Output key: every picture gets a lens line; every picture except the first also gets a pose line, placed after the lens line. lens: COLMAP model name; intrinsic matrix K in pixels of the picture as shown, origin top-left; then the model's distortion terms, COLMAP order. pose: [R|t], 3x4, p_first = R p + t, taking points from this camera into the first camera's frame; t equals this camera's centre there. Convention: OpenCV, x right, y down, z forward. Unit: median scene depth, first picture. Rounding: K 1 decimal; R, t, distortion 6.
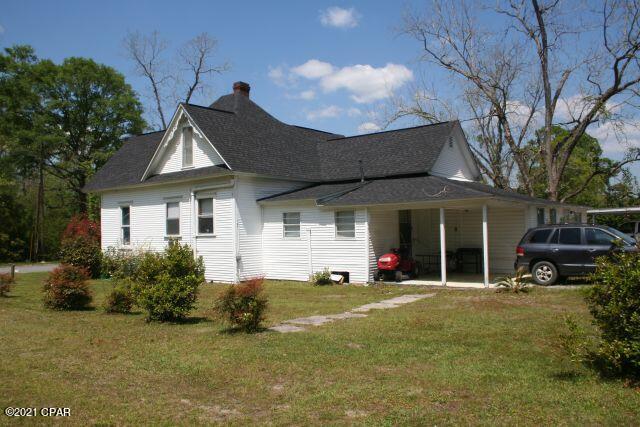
lens RADIAL K [[530.1, 0, 320.0], [0, 530.1, 213.5], [0, 0, 1]] dist [-0.076828, -0.000759]
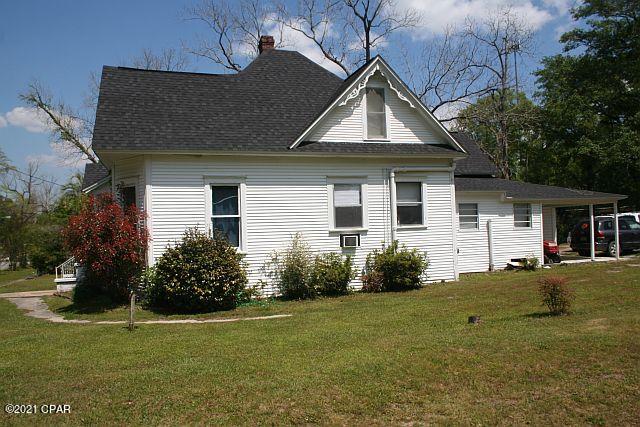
lens RADIAL K [[530.1, 0, 320.0], [0, 530.1, 213.5], [0, 0, 1]] dist [-0.076828, -0.000759]
pose [[0.542451, 0.027175, 0.839648, -0.967625], [-0.005148, 0.999565, -0.029025, 0.044184], [-0.840072, 0.011422, 0.542355, 0.670135]]
